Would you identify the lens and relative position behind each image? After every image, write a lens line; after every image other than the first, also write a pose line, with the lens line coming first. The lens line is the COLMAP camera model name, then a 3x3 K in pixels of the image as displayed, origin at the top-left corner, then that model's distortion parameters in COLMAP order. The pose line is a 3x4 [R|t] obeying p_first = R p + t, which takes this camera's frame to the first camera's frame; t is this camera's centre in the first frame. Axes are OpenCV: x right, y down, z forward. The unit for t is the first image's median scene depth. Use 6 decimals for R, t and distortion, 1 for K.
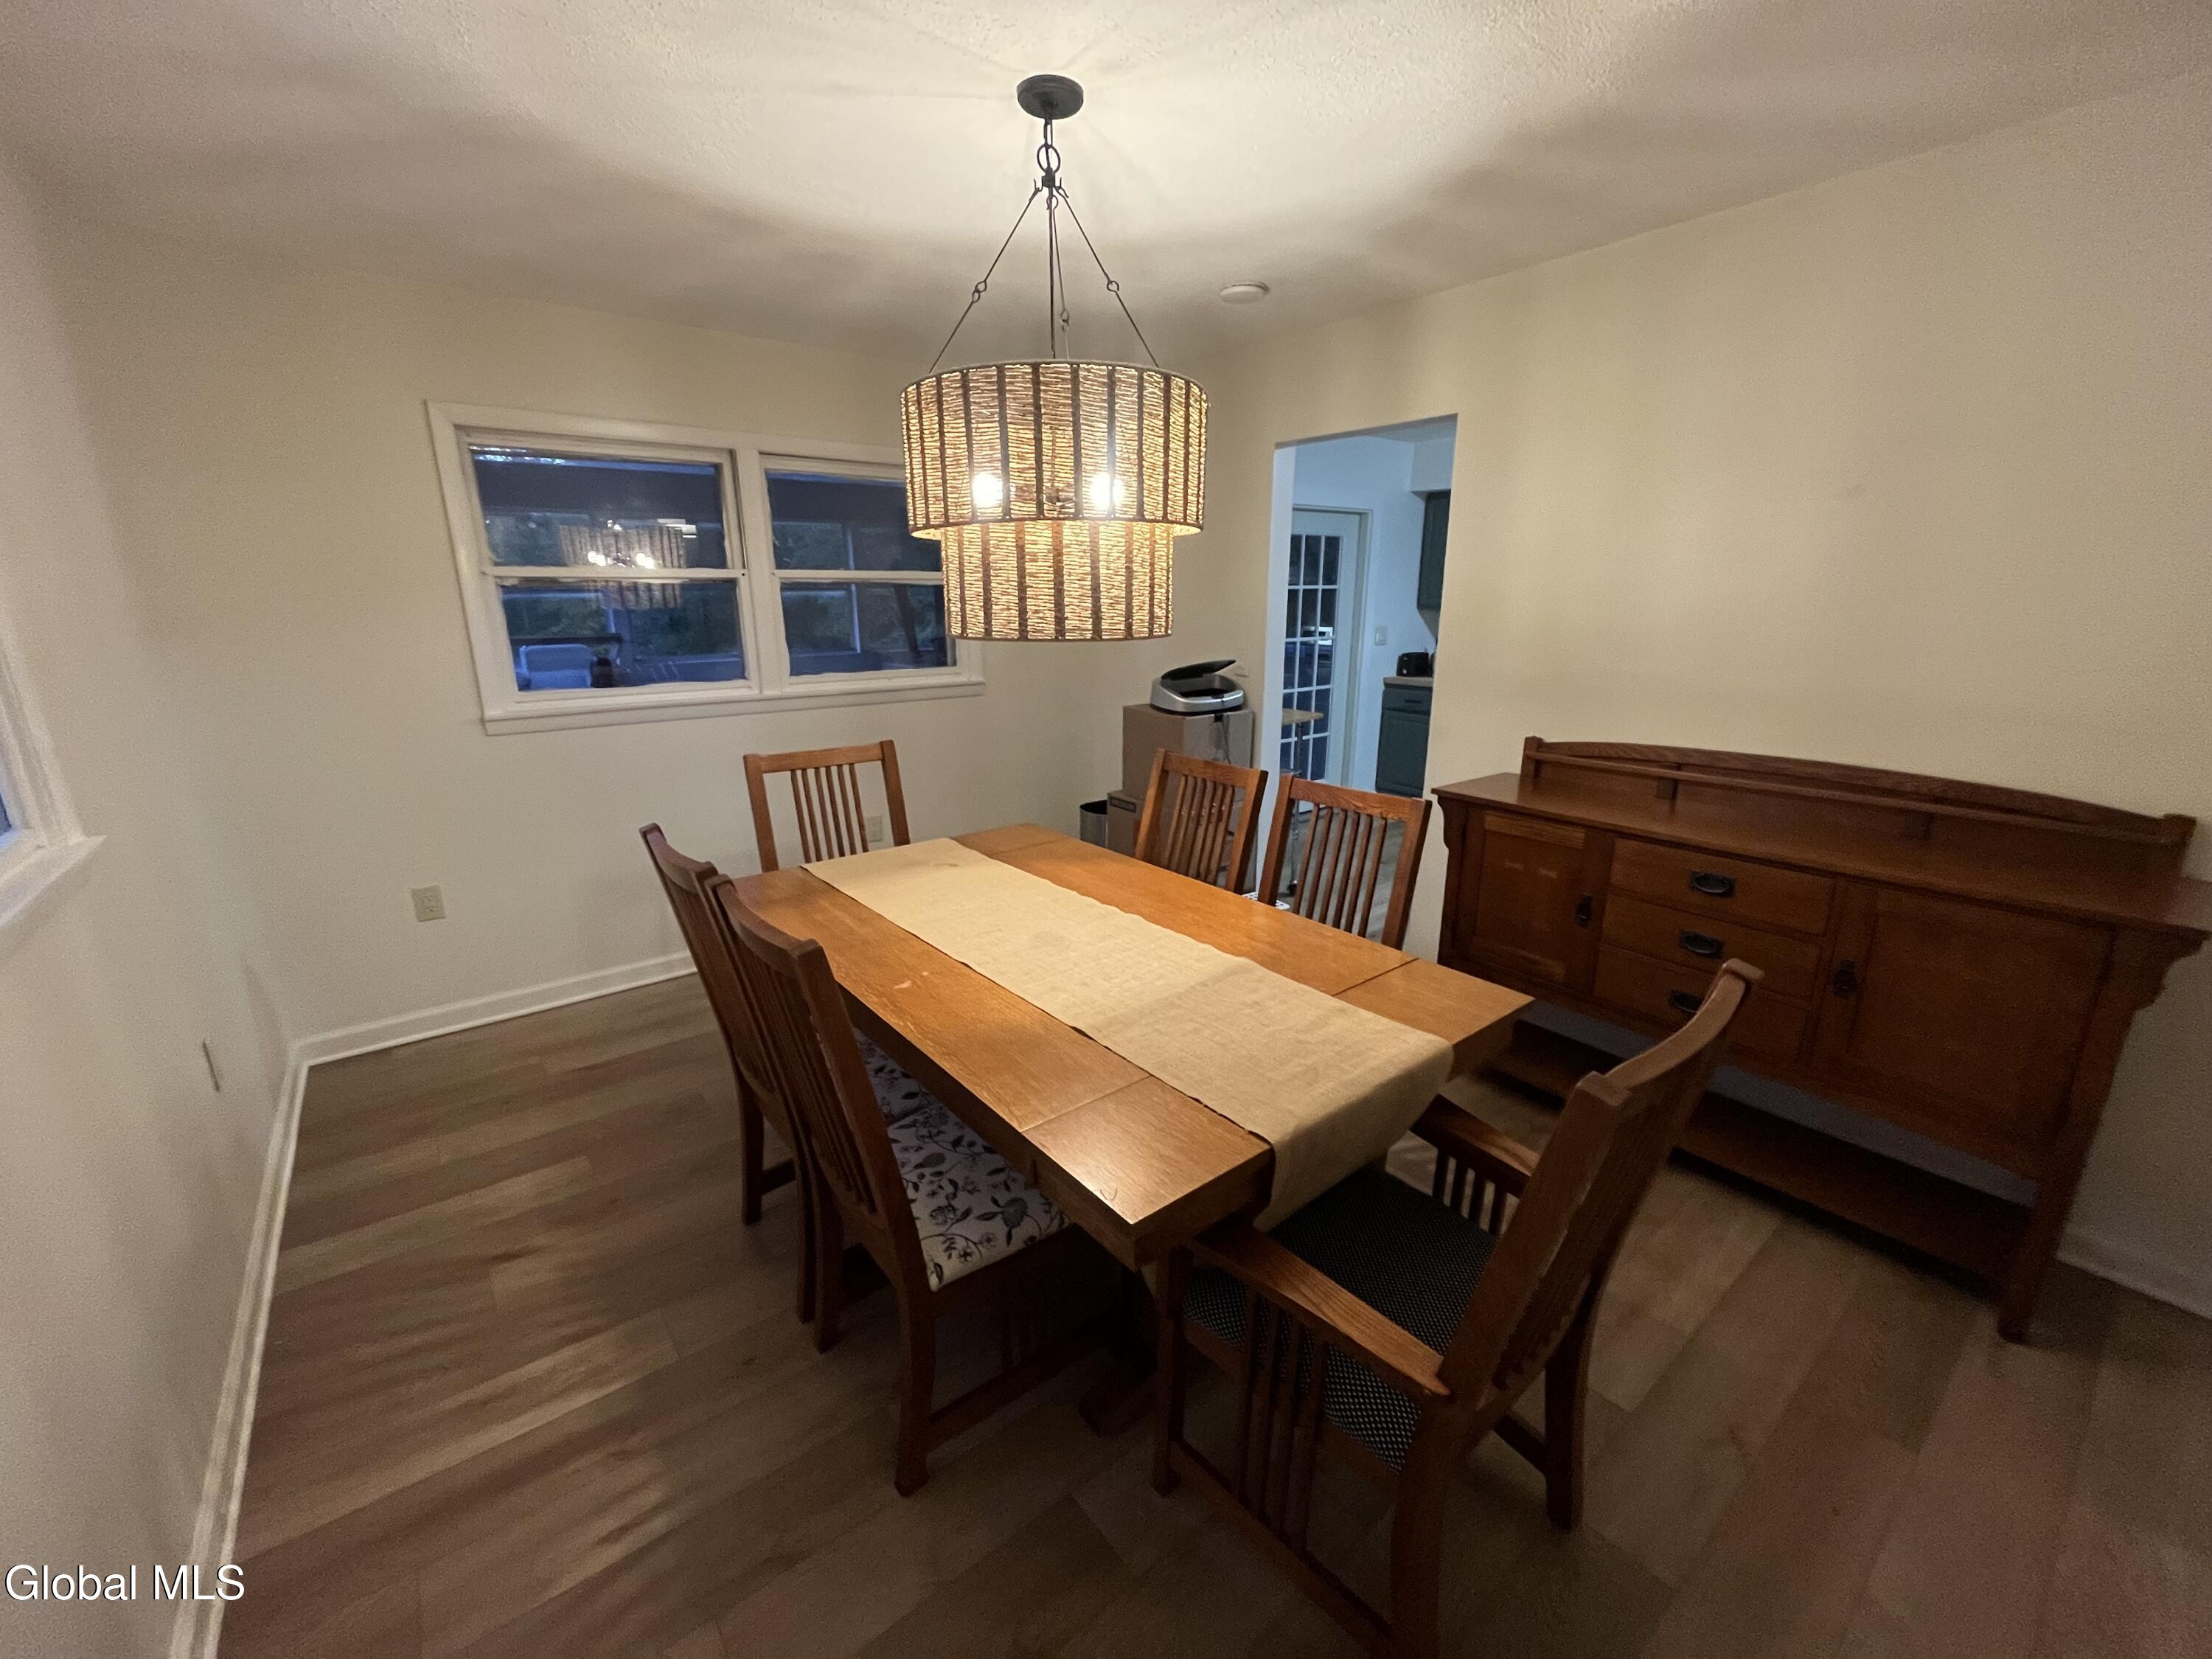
lens RADIAL K [[892.2, 0, 1104.2], [0, 892.2, 832.9], [0, 0, 1]] dist [-0.003630, 0.000002]
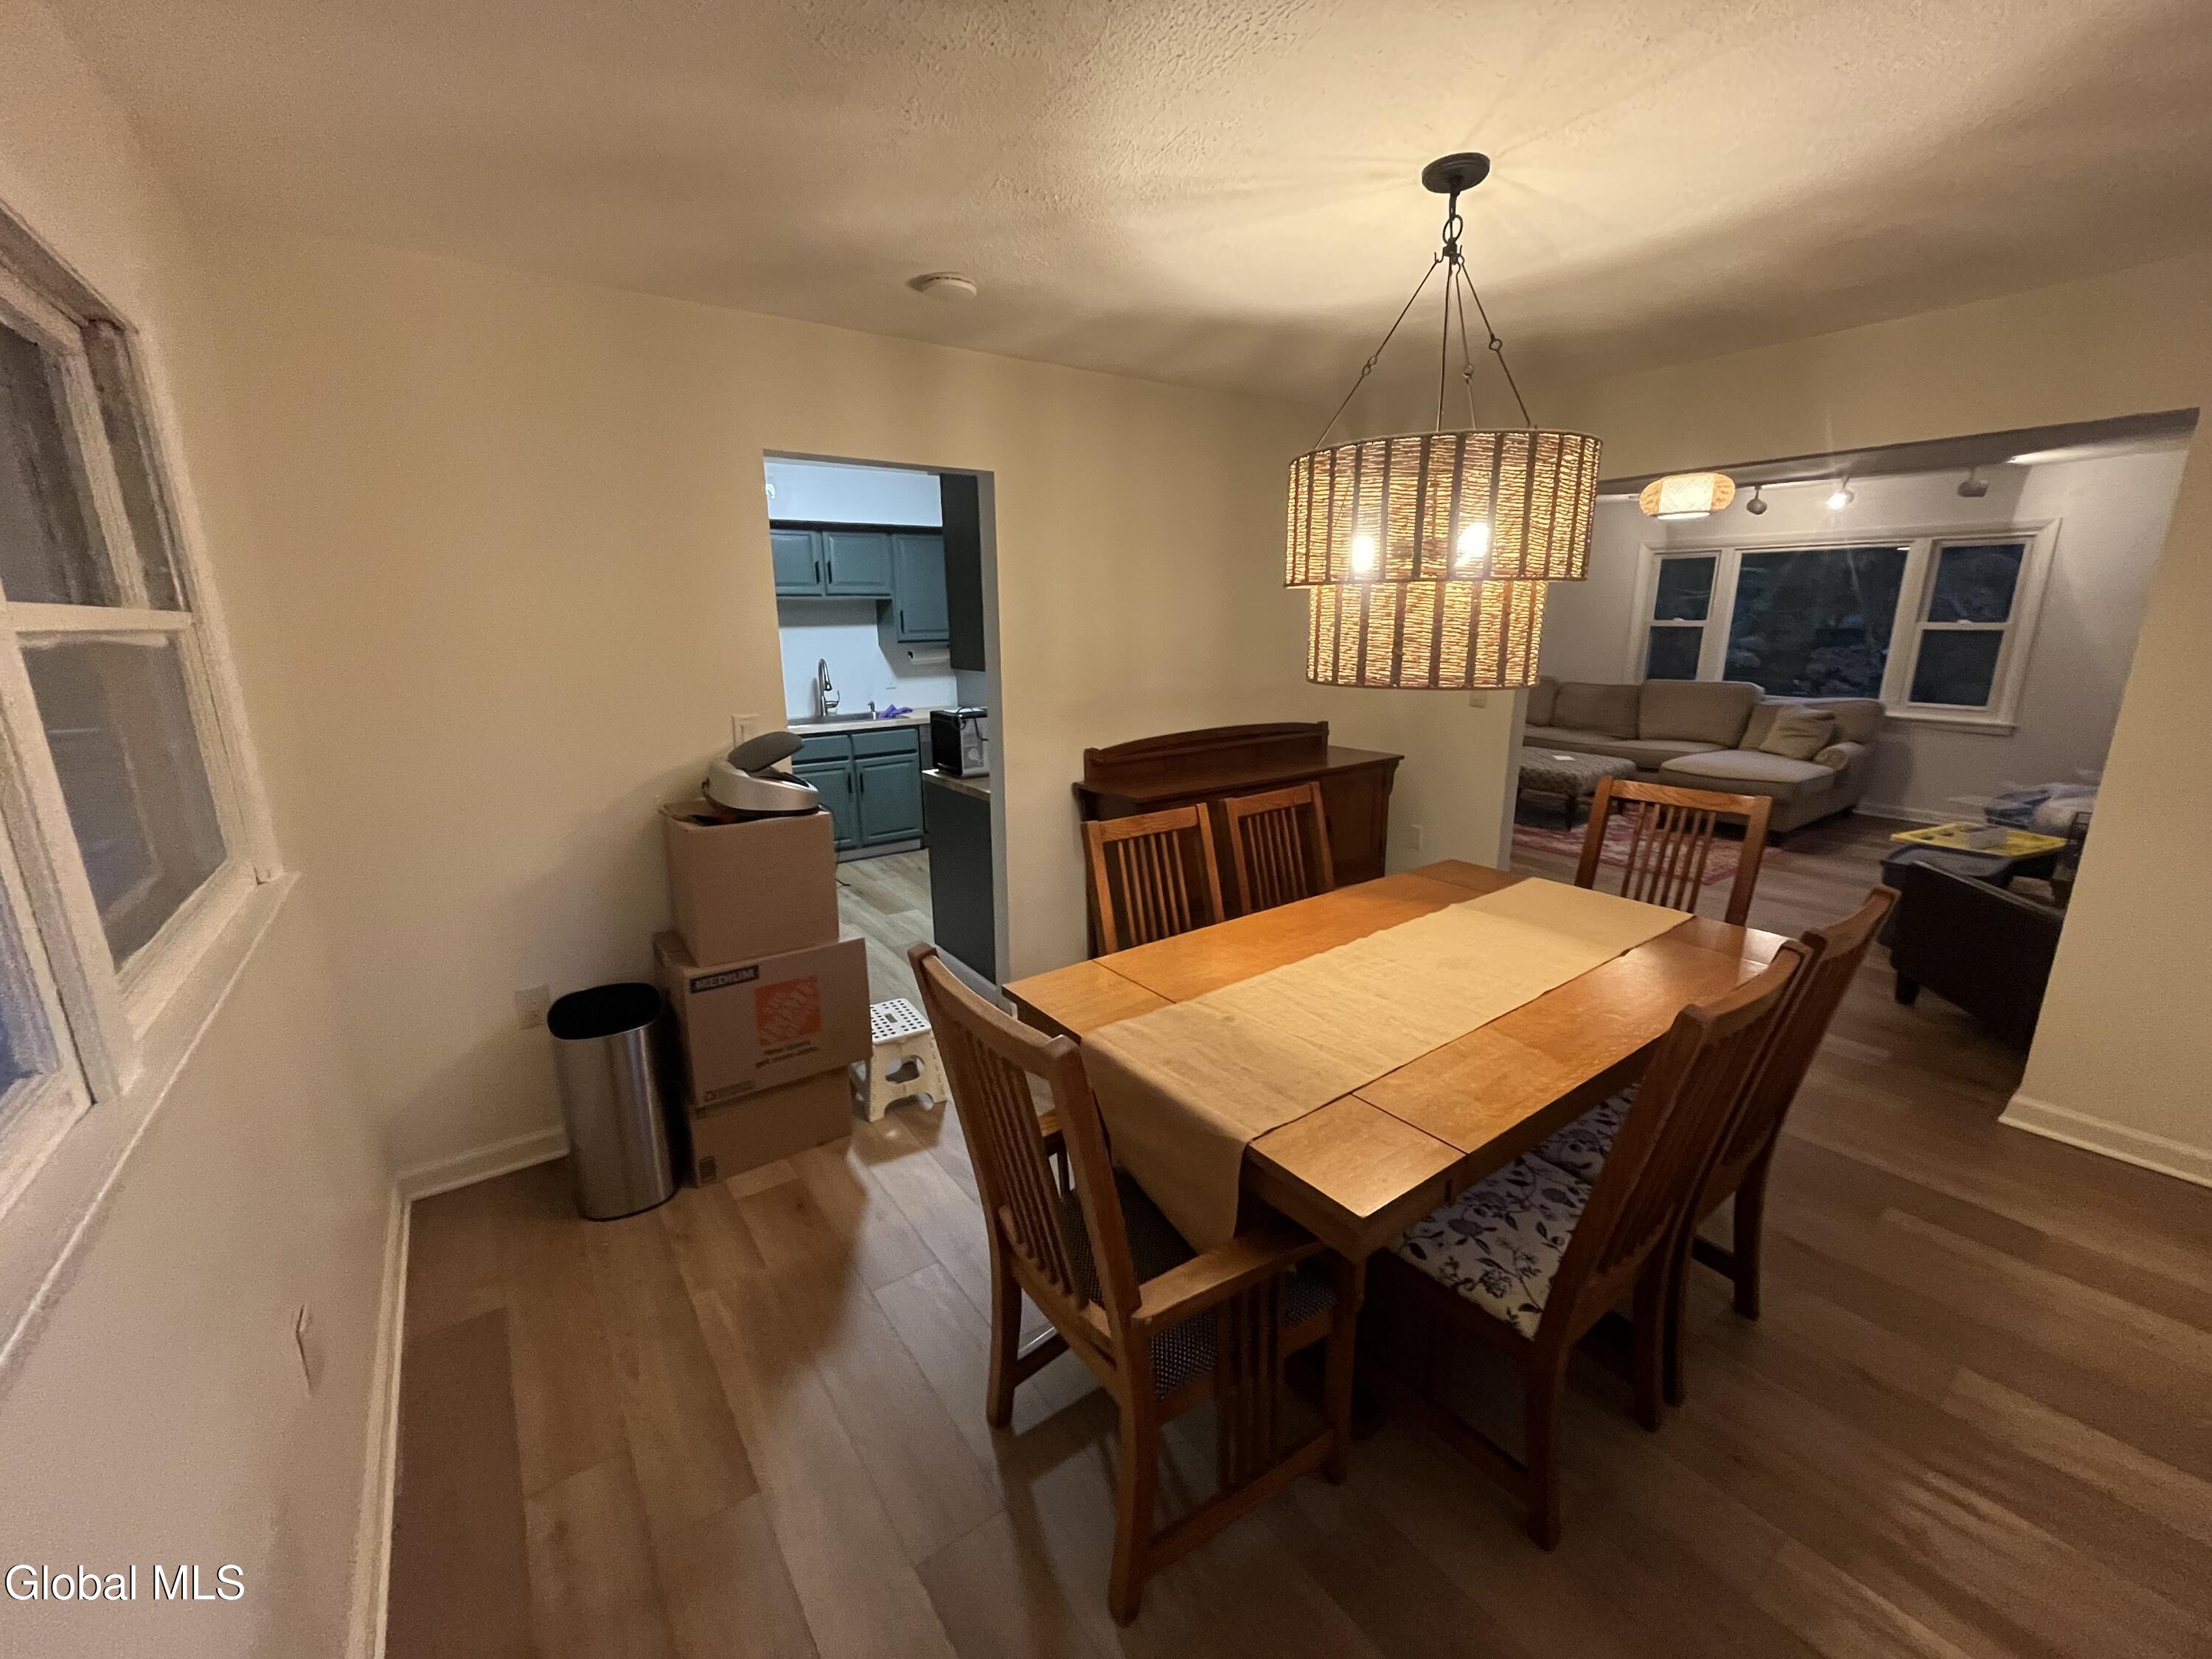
lens RADIAL K [[892.2, 0, 1104.2], [0, 892.2, 832.9], [0, 0, 1]] dist [-0.003630, 0.000002]
pose [[0.039949, -0.232439, 0.971790, -1.101622], [0.271643, 0.938463, 0.213301, -0.375478], [-0.961569, 0.255458, 0.100631, 1.289880]]
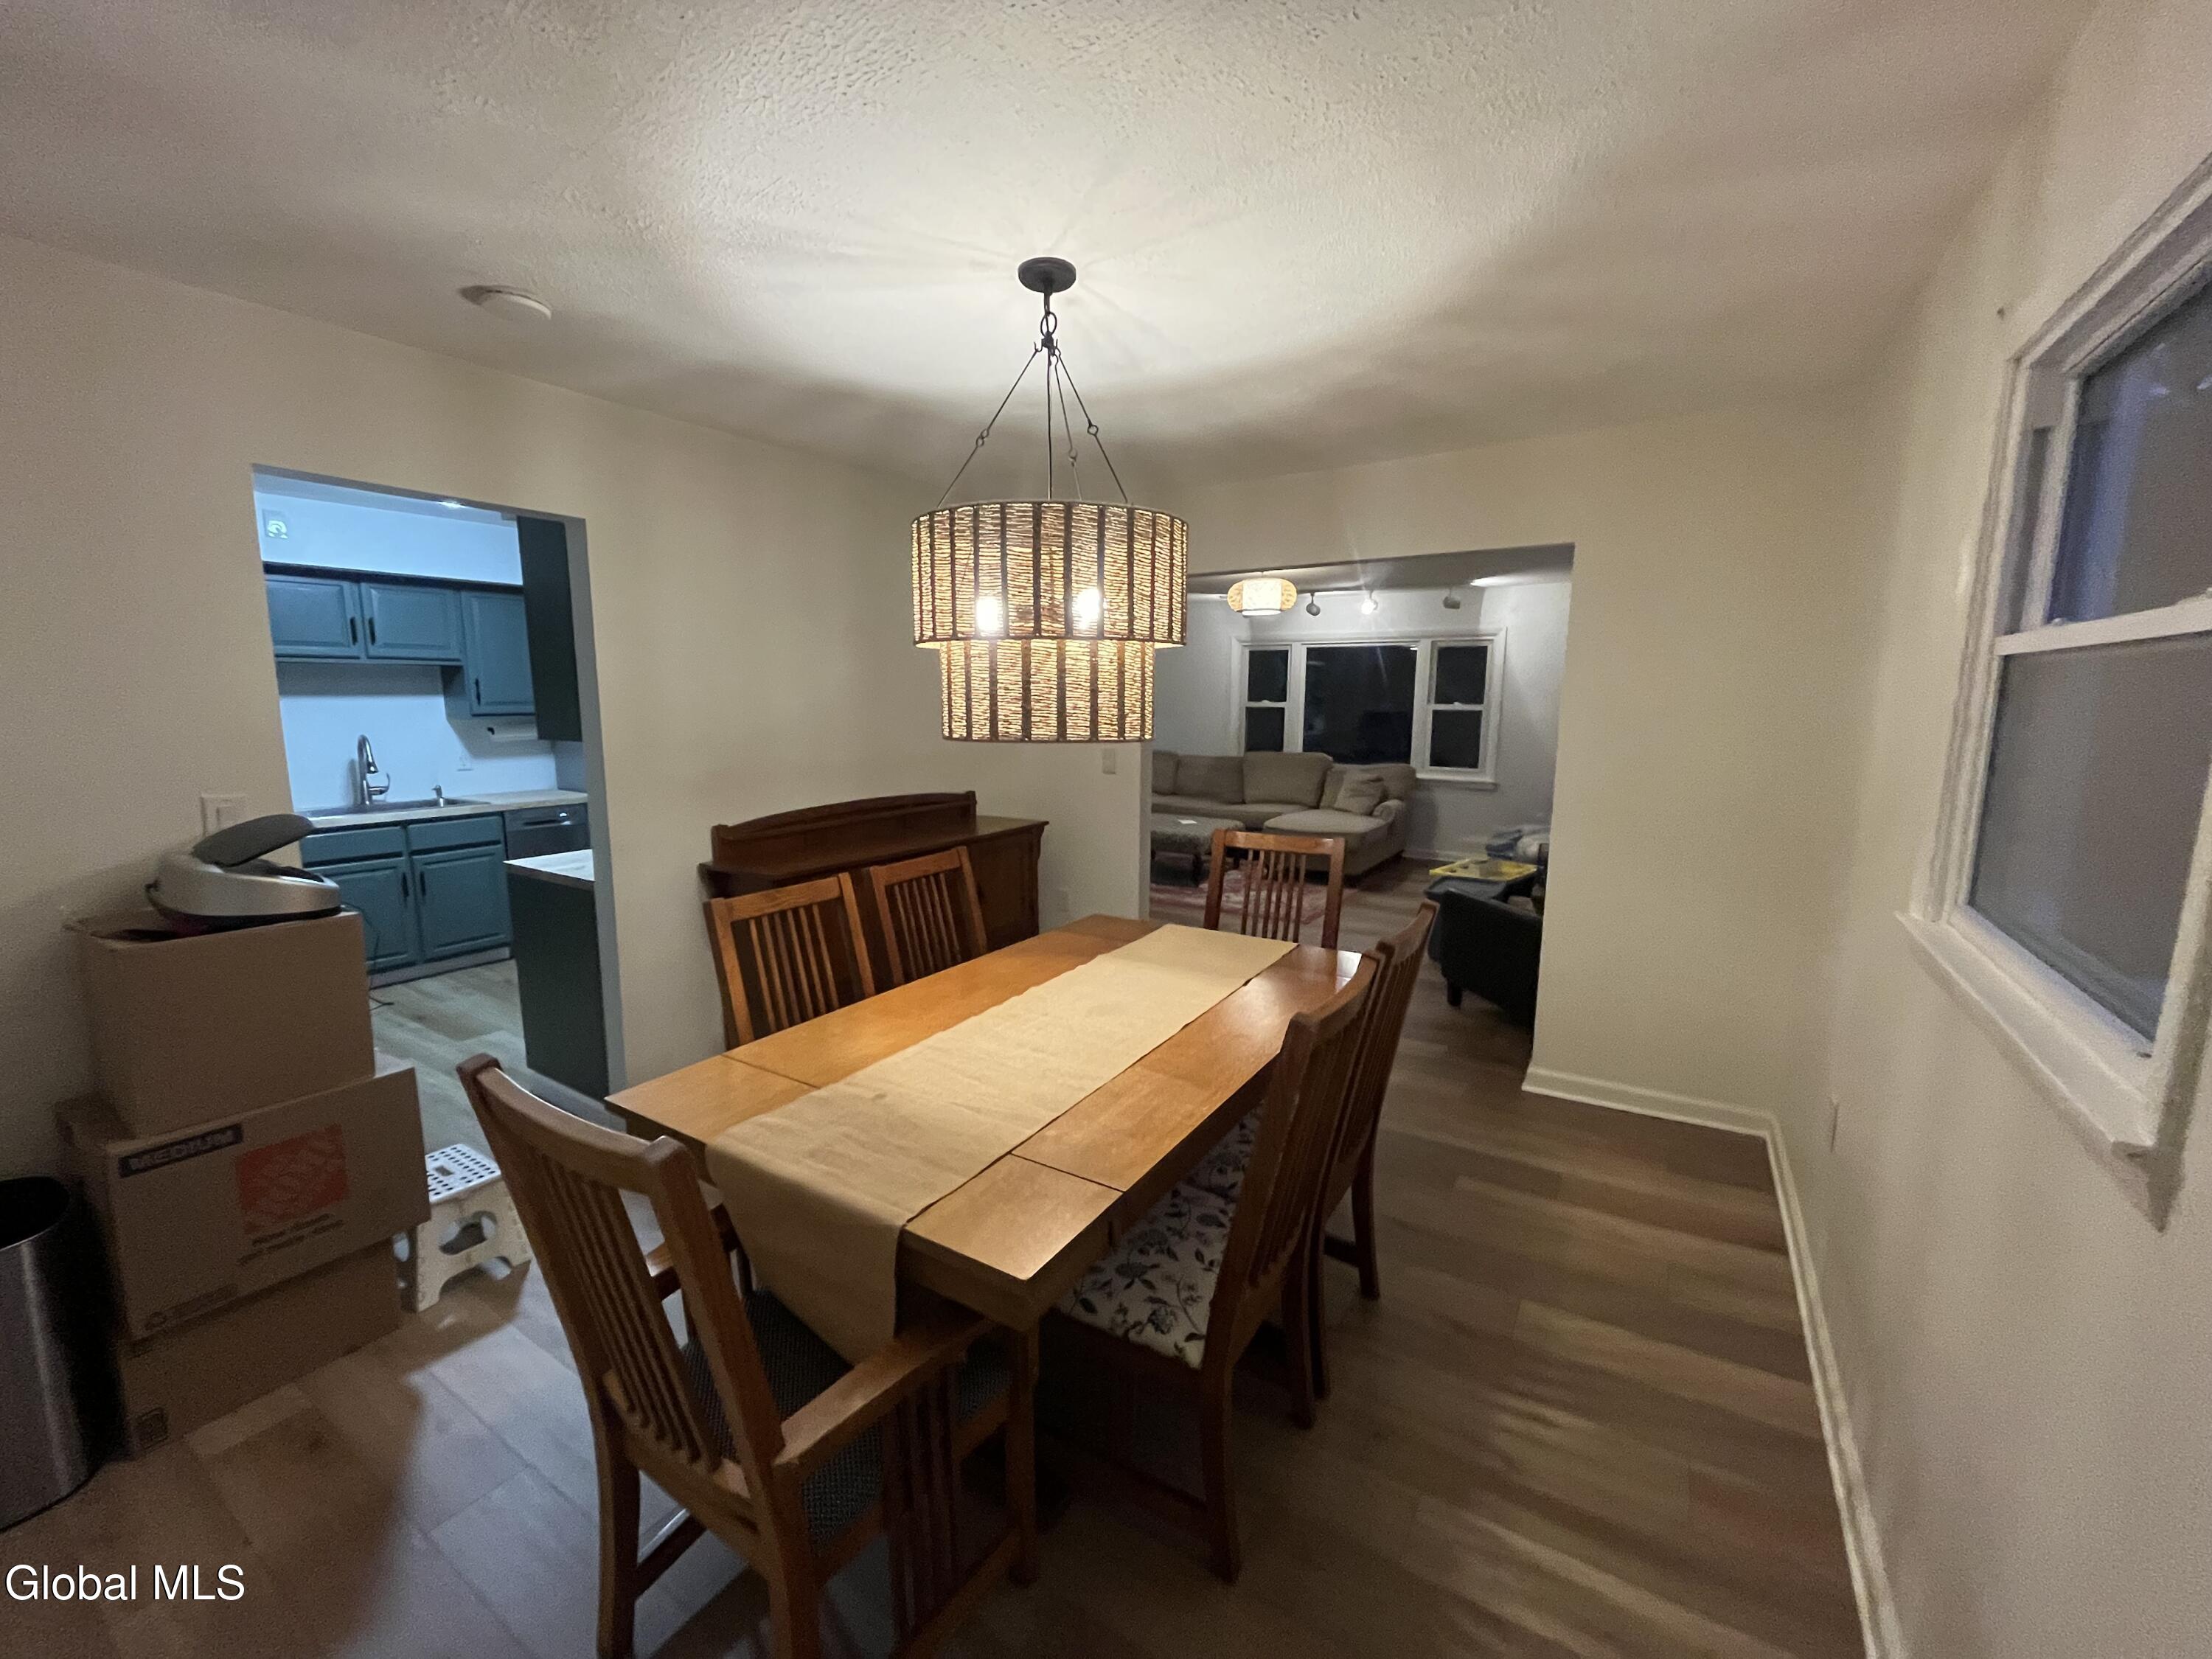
lens RADIAL K [[892.2, 0, 1104.2], [0, 892.2, 832.9], [0, 0, 1]] dist [-0.003630, 0.000002]
pose [[-0.334263, -0.135481, 0.932691, -1.077374], [0.246865, 0.942477, 0.225375, -0.338080], [-0.909574, 0.305584, -0.281590, 1.275183]]
